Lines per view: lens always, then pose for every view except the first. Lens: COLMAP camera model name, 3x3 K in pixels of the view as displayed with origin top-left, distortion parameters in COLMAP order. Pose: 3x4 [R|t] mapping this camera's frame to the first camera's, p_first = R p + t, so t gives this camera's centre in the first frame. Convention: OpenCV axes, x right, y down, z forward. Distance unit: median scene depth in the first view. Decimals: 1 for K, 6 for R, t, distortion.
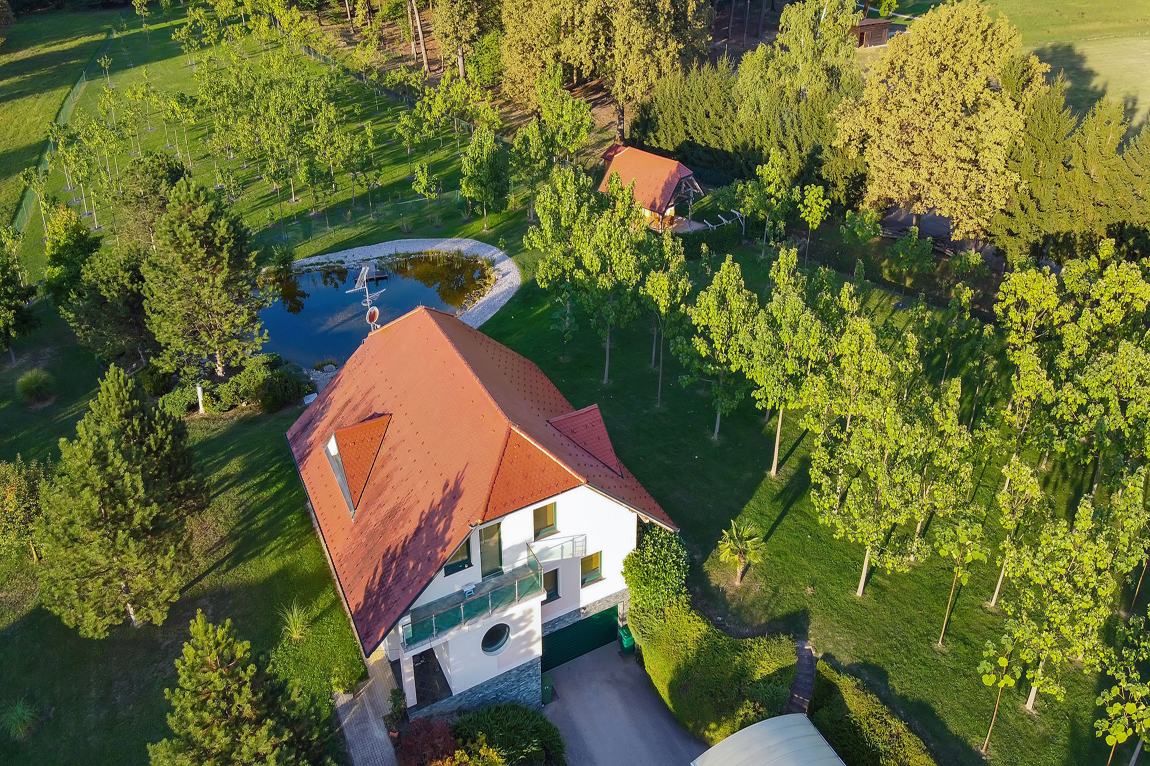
lens RADIAL K [[956.4, 0, 581.6], [0, 956.4, 368.1], [0, 0, 1]] dist [0.186340, -0.485030]
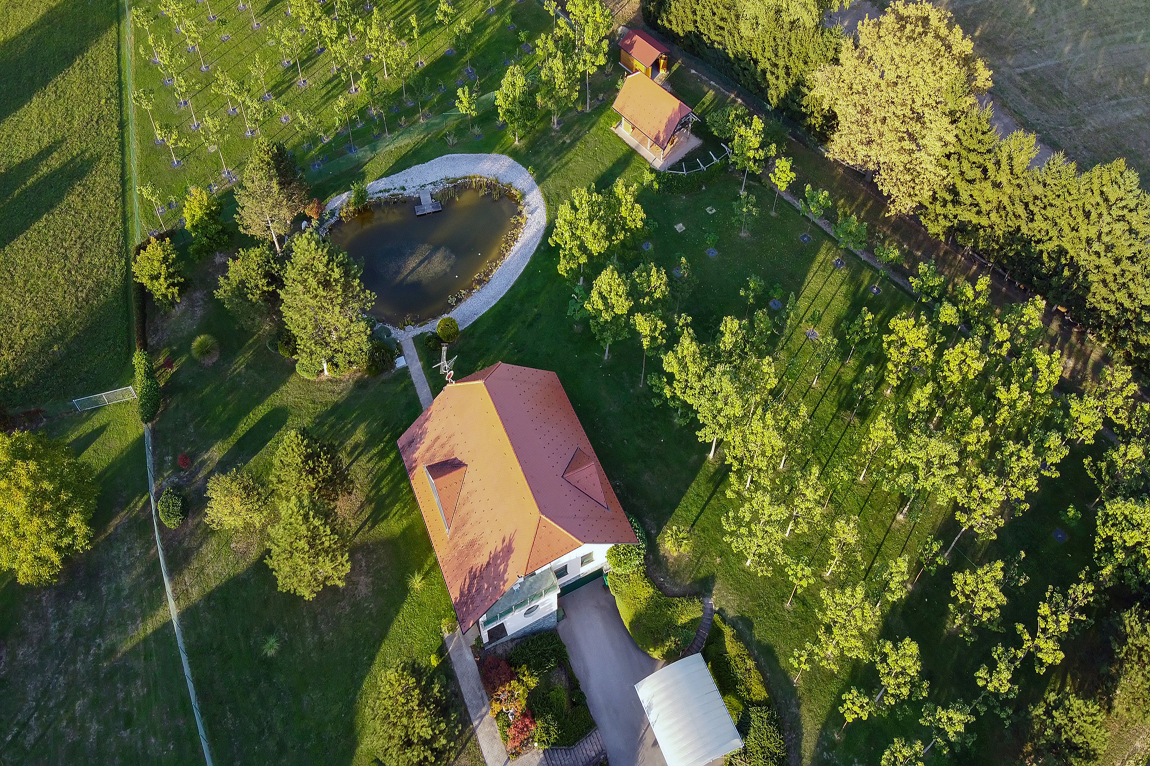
lens RADIAL K [[878.6, 0, 575.0], [0, 878.6, 383.0], [0, 0, 1]] dist [0.203143, -0.406914]
pose [[0.999306, 0.030970, -0.020702, 0.011135], [-0.021148, 0.929130, 0.369149, -0.649128], [0.030667, -0.368455, 0.929140, -0.335788]]
